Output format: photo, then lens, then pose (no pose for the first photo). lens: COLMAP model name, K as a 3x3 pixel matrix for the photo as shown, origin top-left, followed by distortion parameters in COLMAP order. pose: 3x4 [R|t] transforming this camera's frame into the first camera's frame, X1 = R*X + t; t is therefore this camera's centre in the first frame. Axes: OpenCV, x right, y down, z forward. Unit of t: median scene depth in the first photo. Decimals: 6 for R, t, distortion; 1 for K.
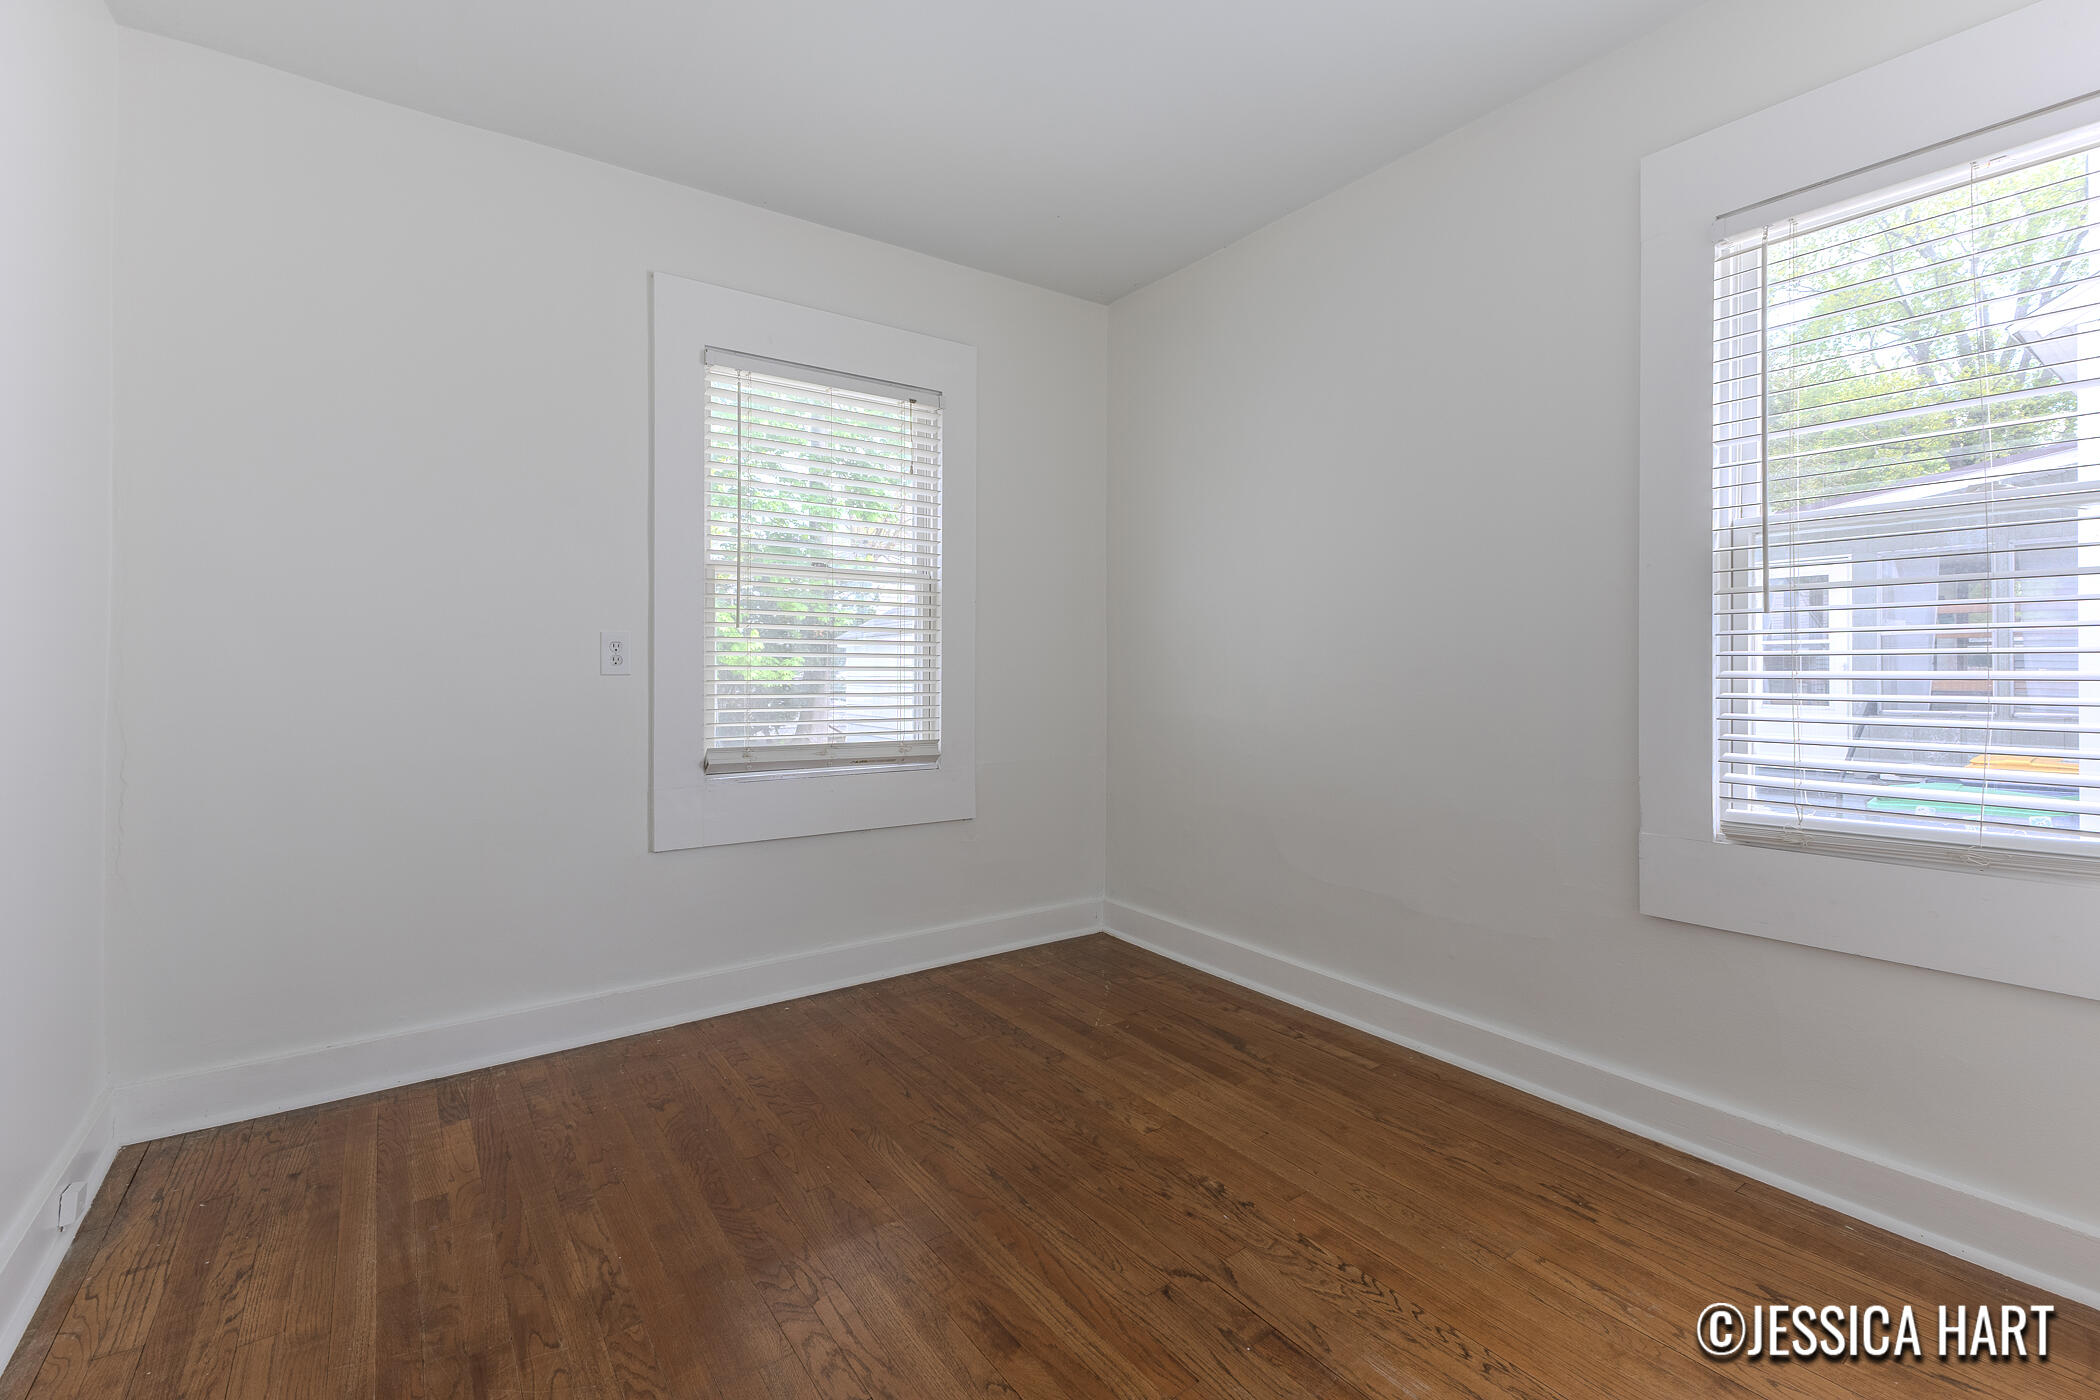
lens RADIAL K [[922.4, 0, 1049.6], [0, 922.4, 673.1], [0, 0, 1]] dist [0.000253, -0.000032]
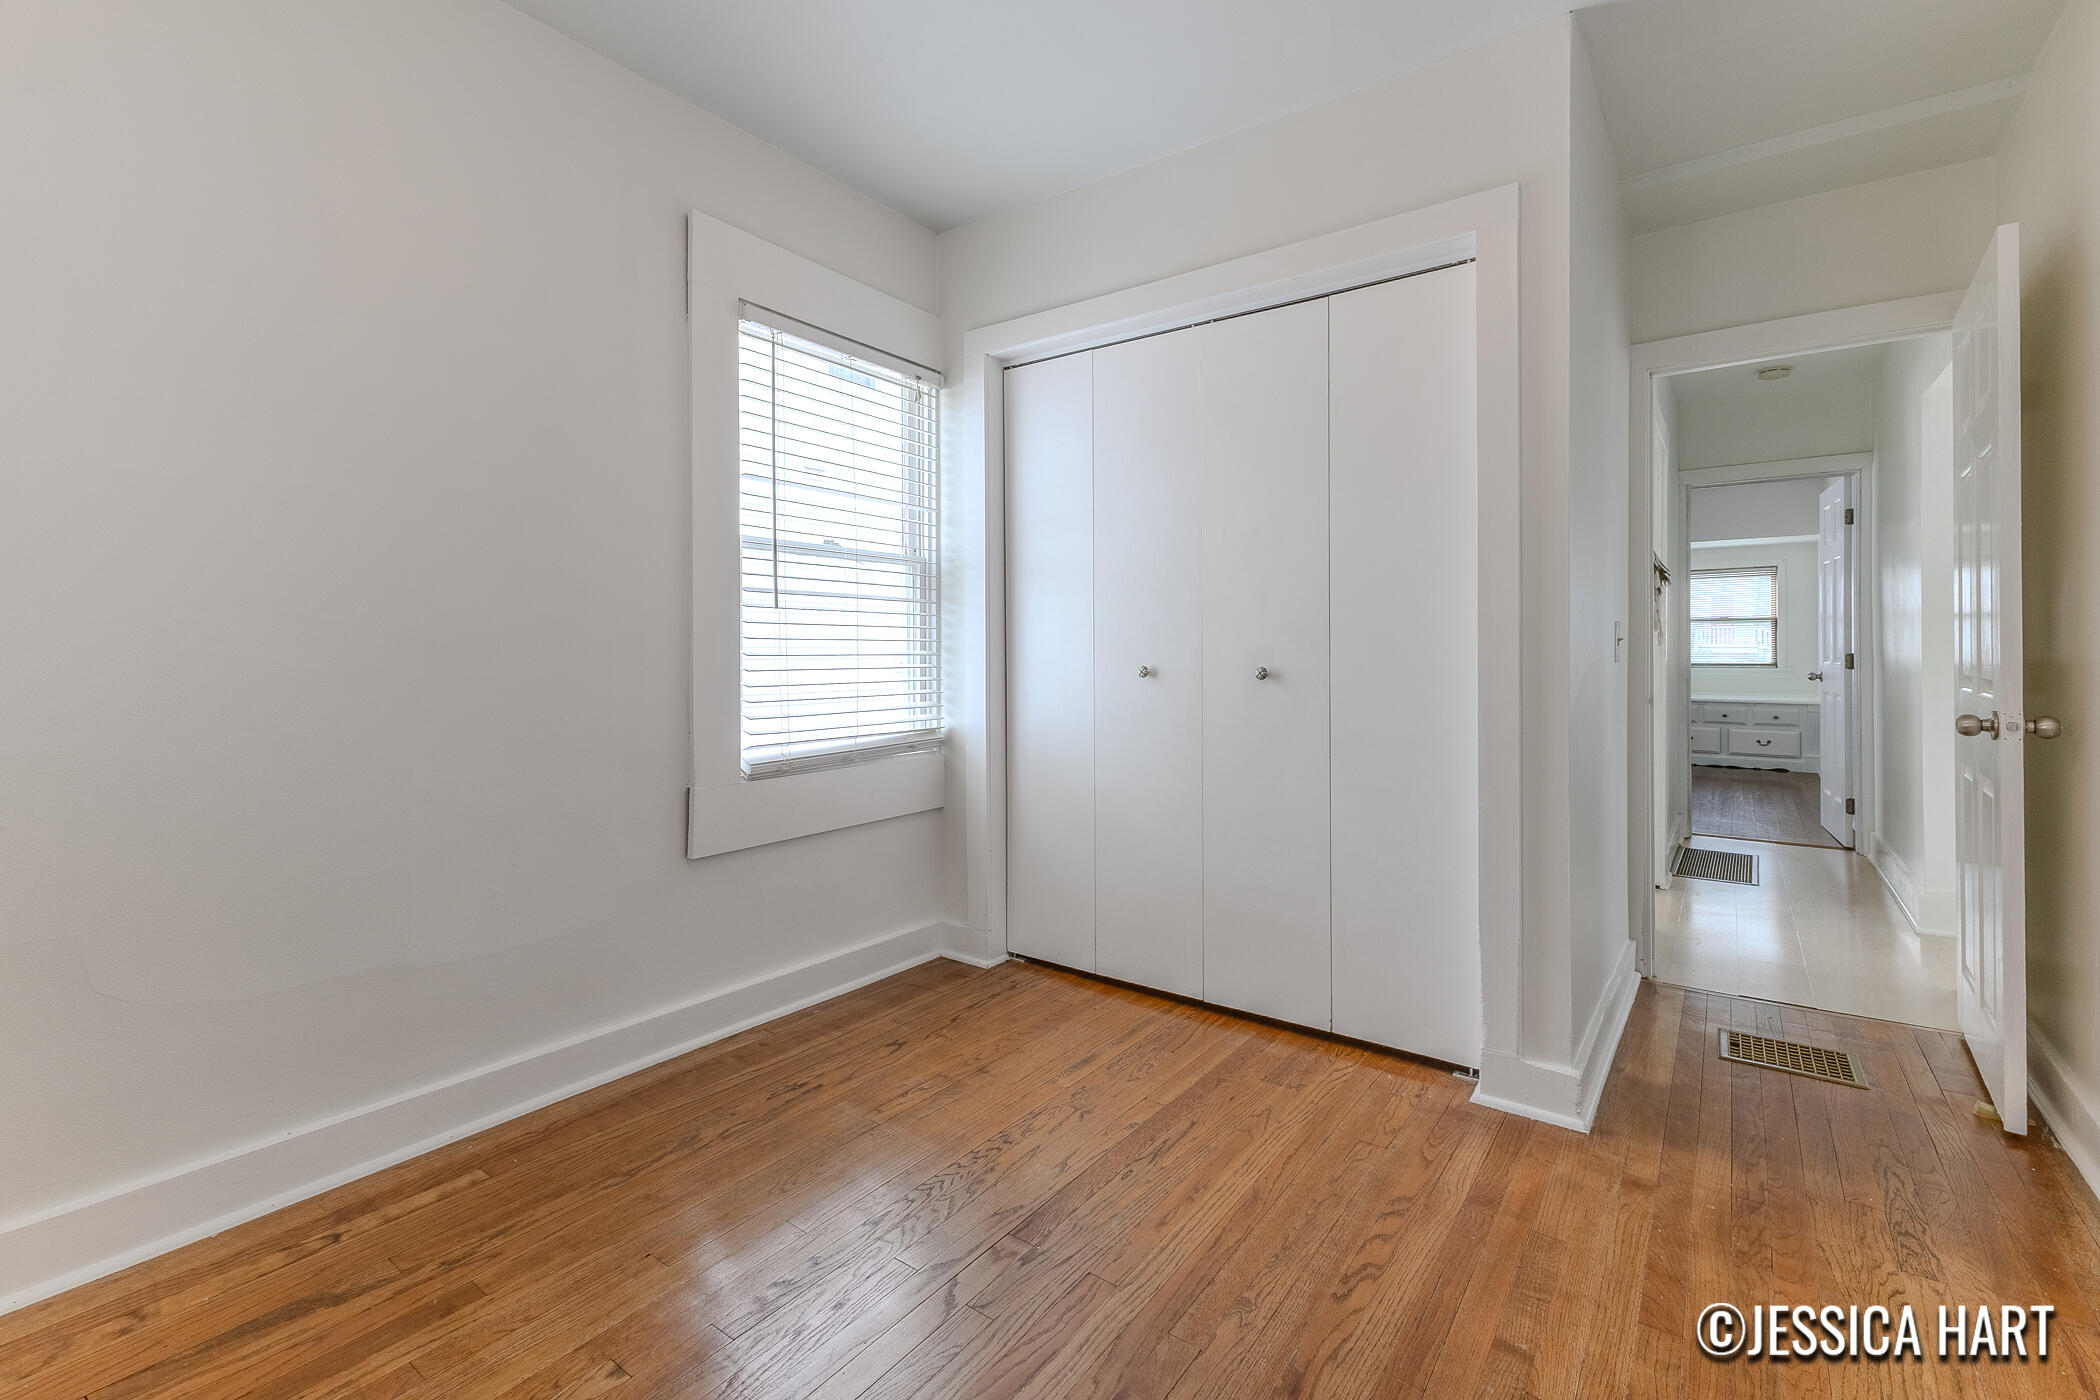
lens RADIAL K [[926.6, 0, 1052.3], [0, 926.6, 651.5], [0, 0, 1]] dist [0.000805, -0.000061]
pose [[-0.317914, -0.002193, 0.948117, -0.659349], [0.004774, 0.999981, 0.003914, -0.002905], [-0.948107, 0.005771, -0.317898, 1.019393]]
